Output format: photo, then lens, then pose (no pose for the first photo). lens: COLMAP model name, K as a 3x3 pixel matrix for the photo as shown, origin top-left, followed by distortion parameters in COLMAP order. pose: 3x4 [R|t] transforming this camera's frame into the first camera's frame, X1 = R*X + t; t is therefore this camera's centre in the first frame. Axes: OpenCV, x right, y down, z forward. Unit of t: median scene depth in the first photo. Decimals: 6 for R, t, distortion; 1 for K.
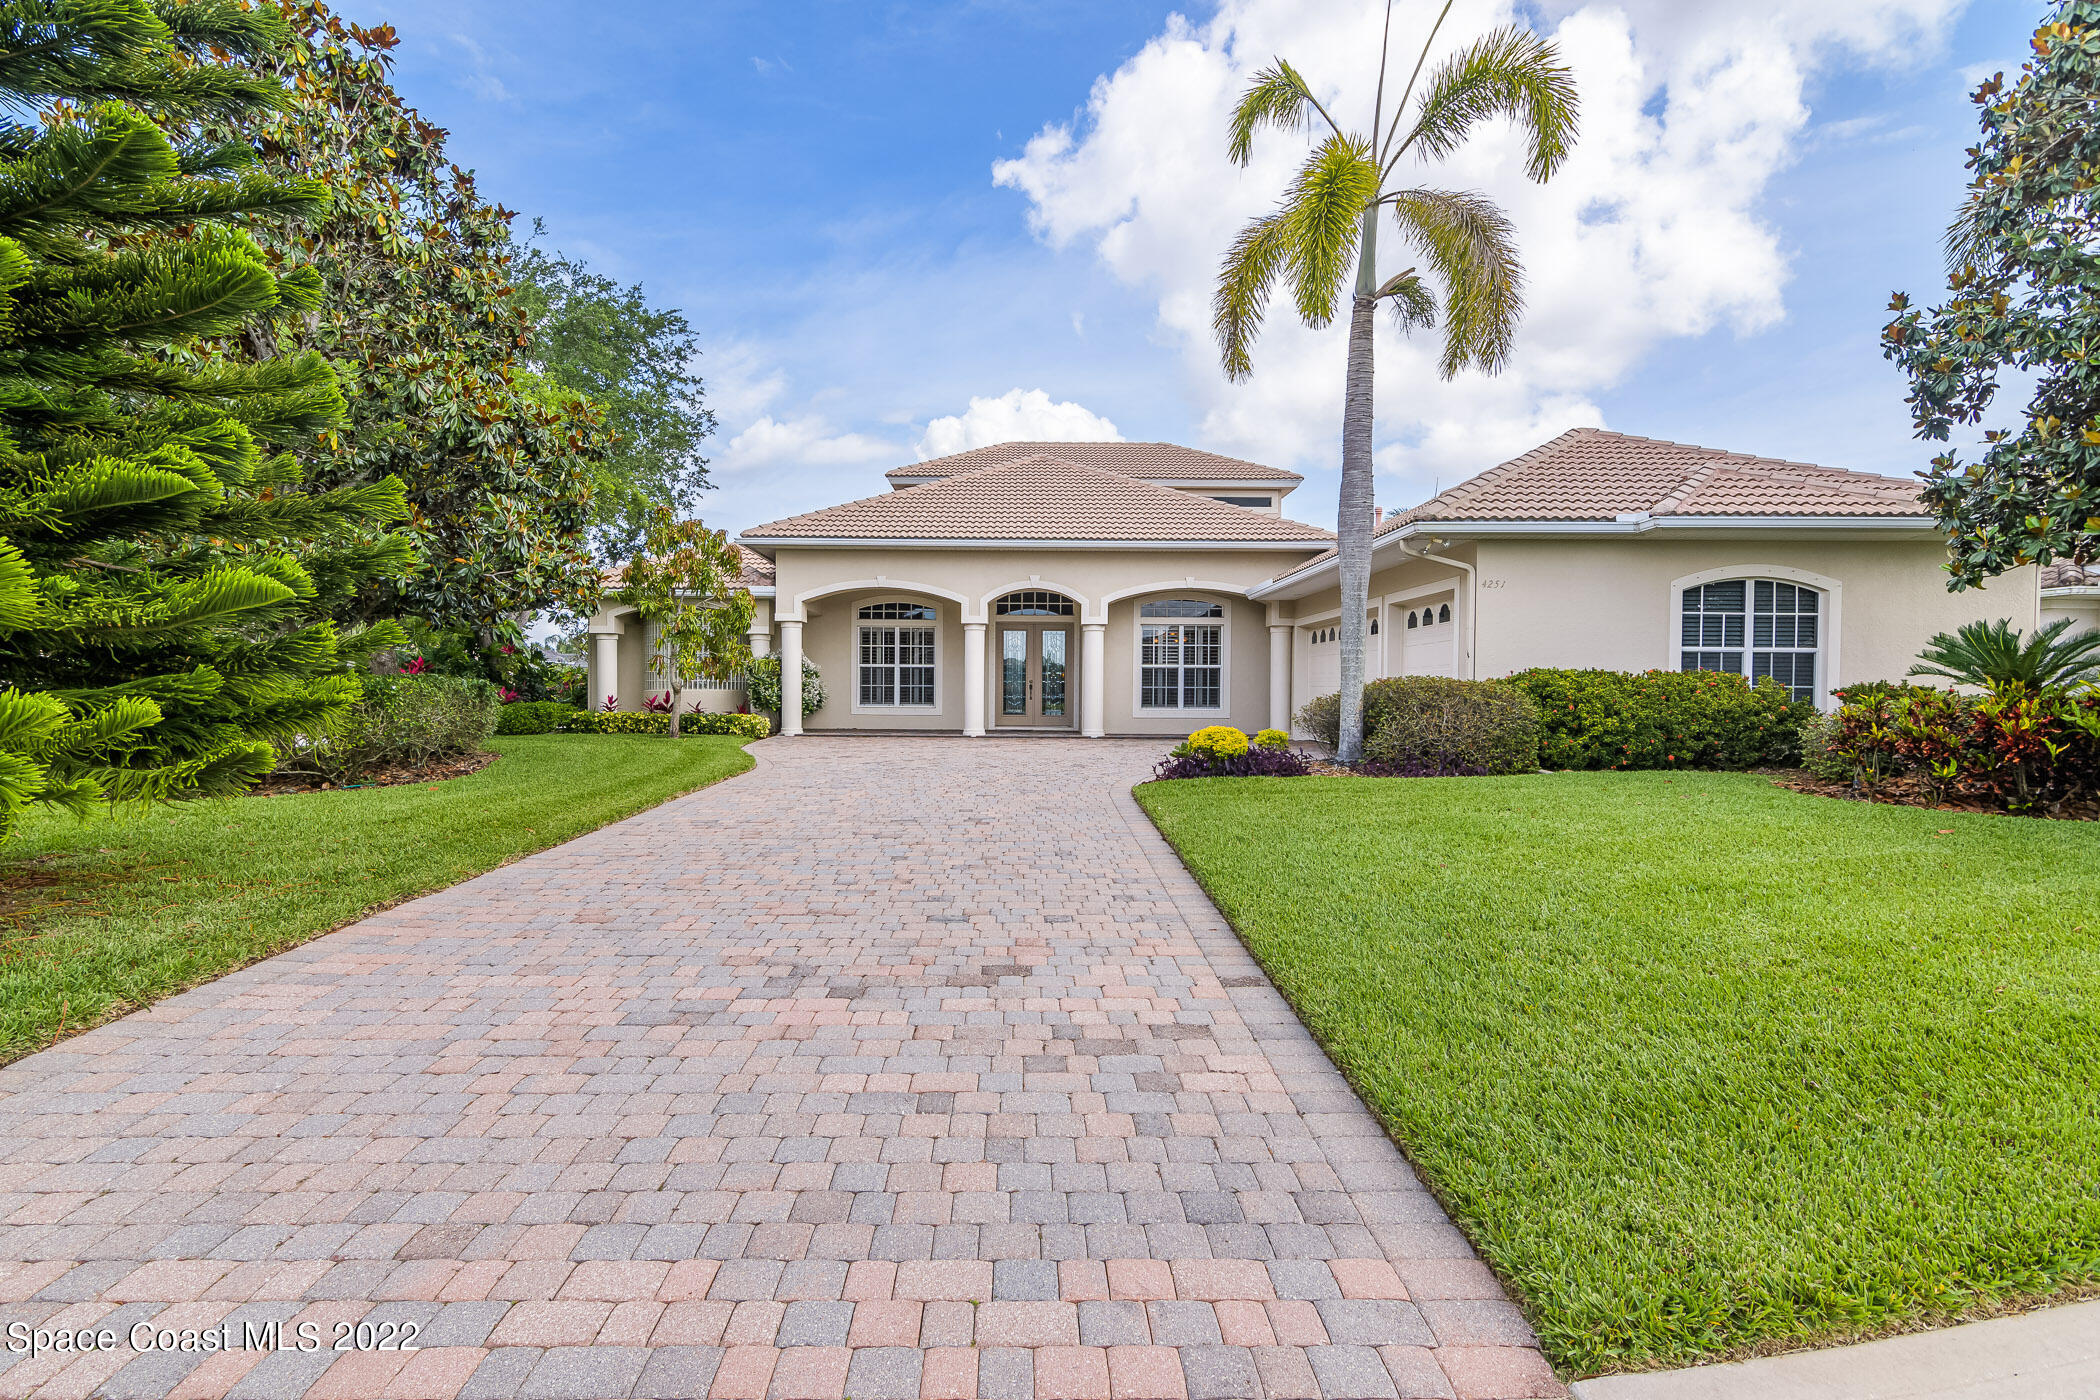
lens RADIAL K [[1019.0, 0, 1030.0], [0, 1019.0, 691.2], [0, 0, 1]] dist [0.025627, -0.002636]
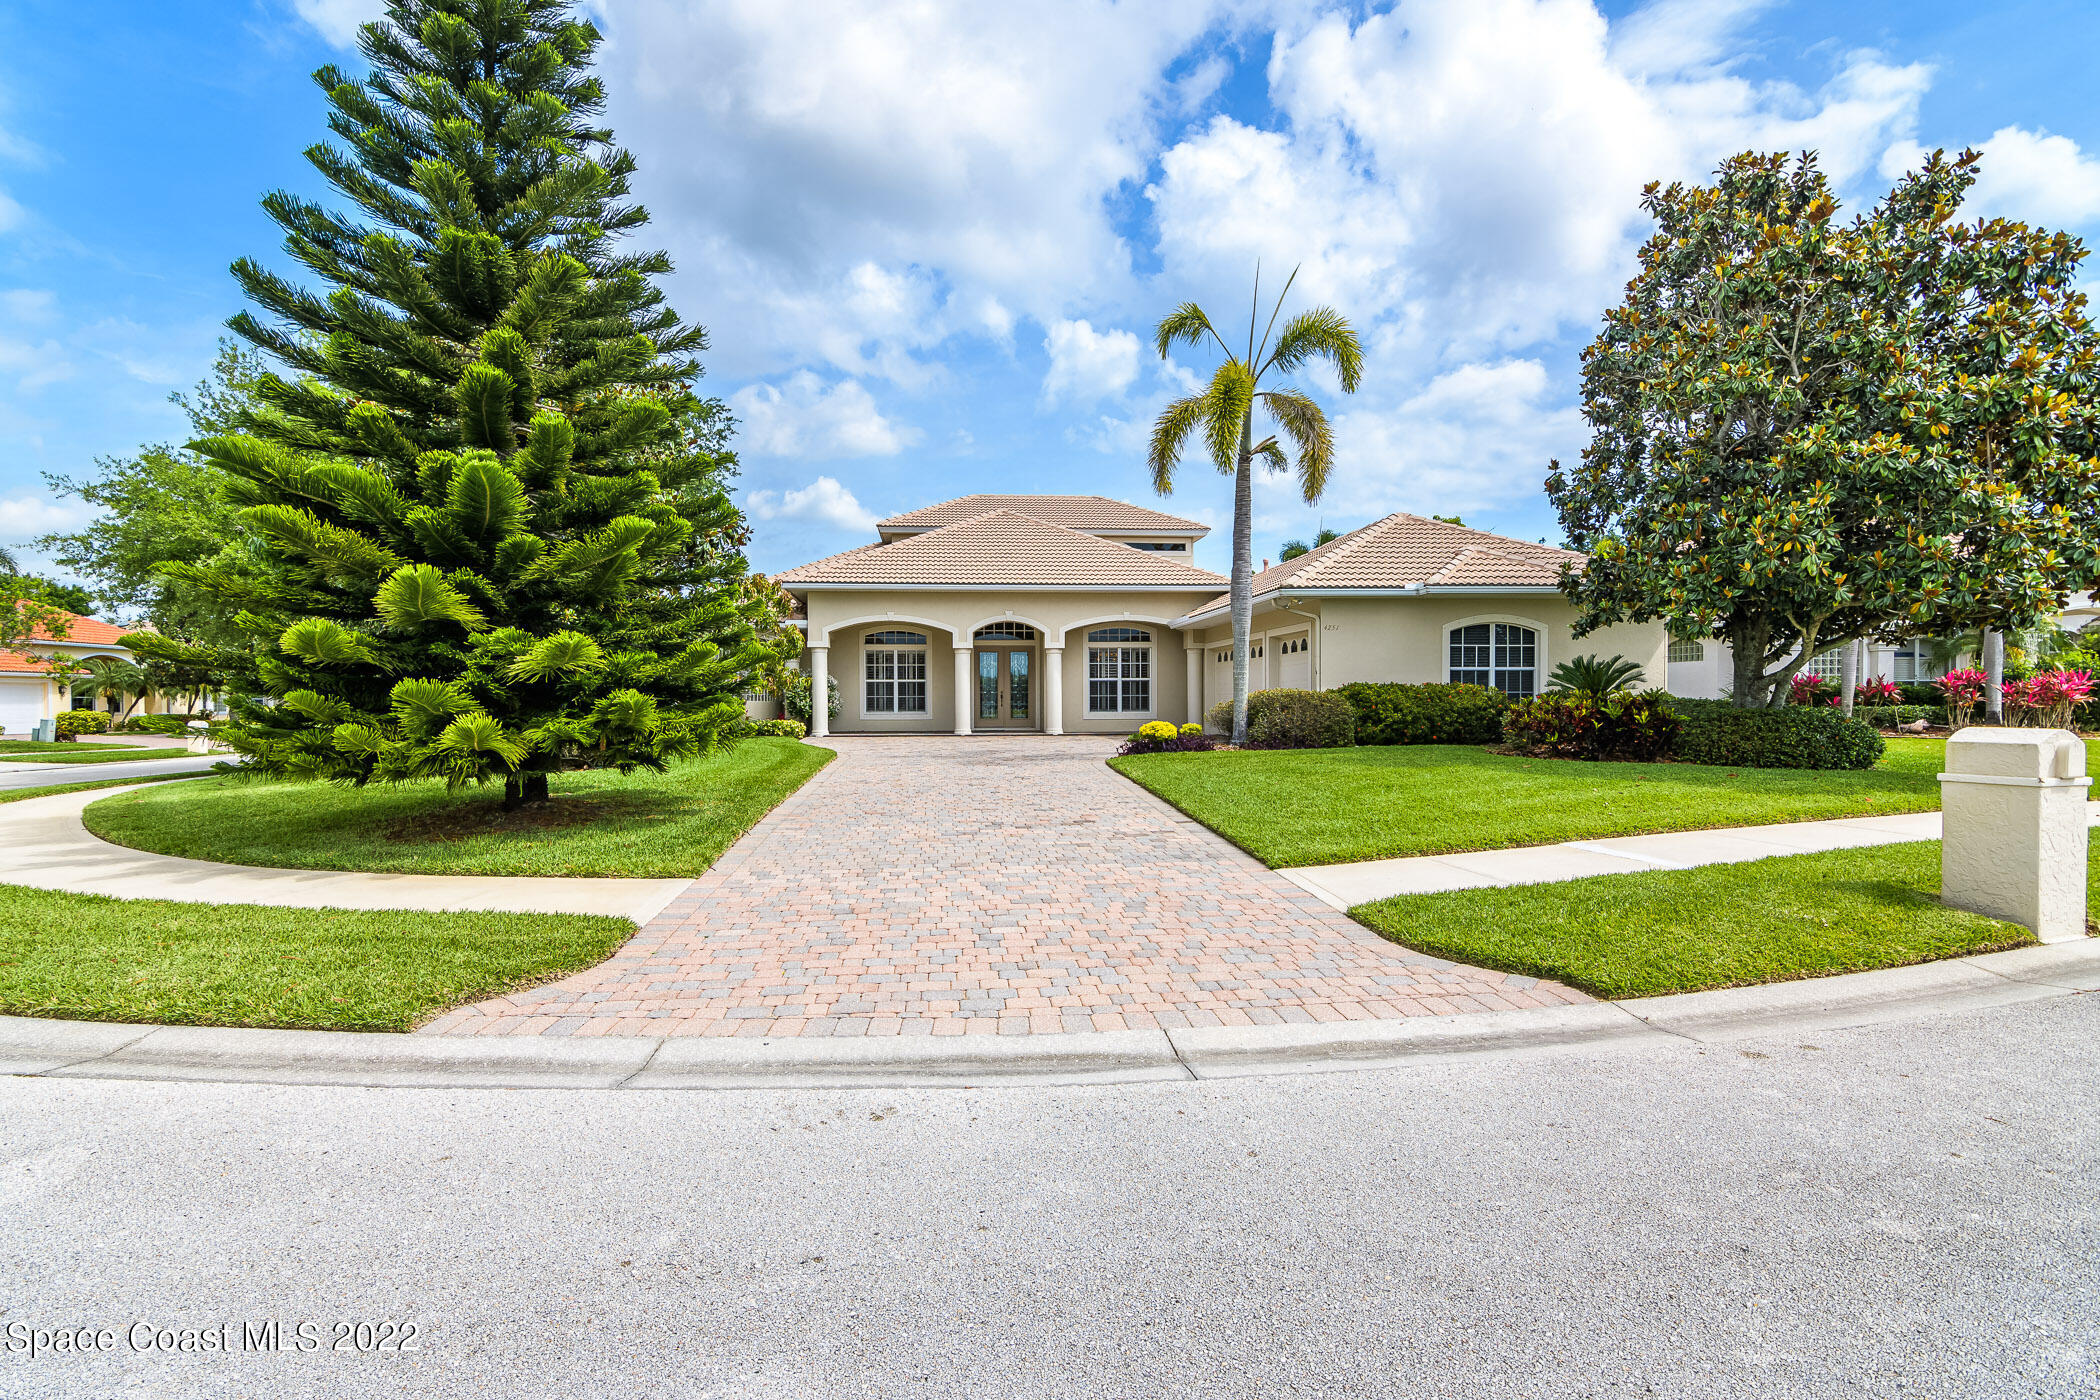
lens RADIAL K [[1019.0, 0, 1017.8], [0, 1019.0, 701.0], [0, 0, 1]] dist [0.025627, -0.002636]
pose [[0.997342, -0.010001, 0.072168, -0.080518], [0.009905, 0.999950, 0.001692, -0.001013], [-0.072181, -0.000973, 0.997391, -0.308200]]
